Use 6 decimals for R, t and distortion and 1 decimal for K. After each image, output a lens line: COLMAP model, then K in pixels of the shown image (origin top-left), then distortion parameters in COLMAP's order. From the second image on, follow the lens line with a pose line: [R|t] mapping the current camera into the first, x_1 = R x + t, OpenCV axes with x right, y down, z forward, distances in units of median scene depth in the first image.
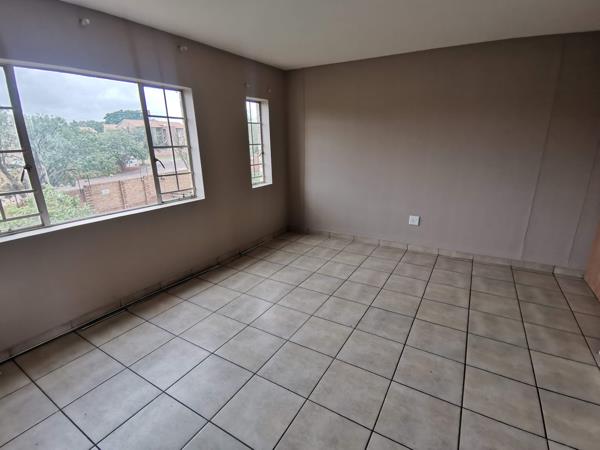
lens RADIAL K [[292.8, 0, 300.0], [0, 292.8, 225.0], [0, 0, 1]] dist [0.029064, -0.030509]
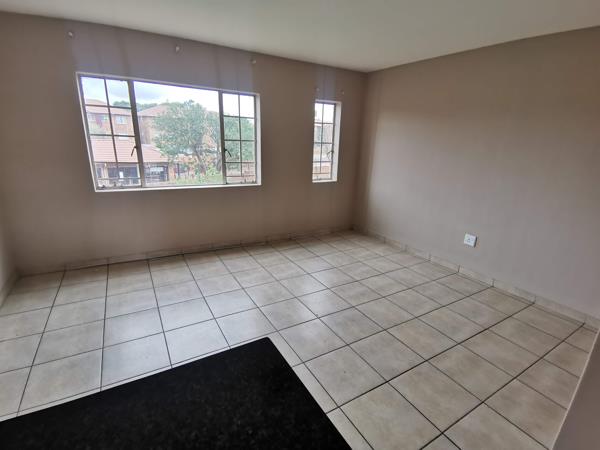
lens RADIAL K [[292.8, 0, 300.0], [0, 292.8, 225.0], [0, 0, 1]] dist [0.029064, -0.030509]
pose [[0.877125, 0.177938, -0.446082, 0.377409], [-0.178572, 0.983072, 0.041014, -0.006683], [0.445829, 0.043684, 0.894052, 0.004940]]
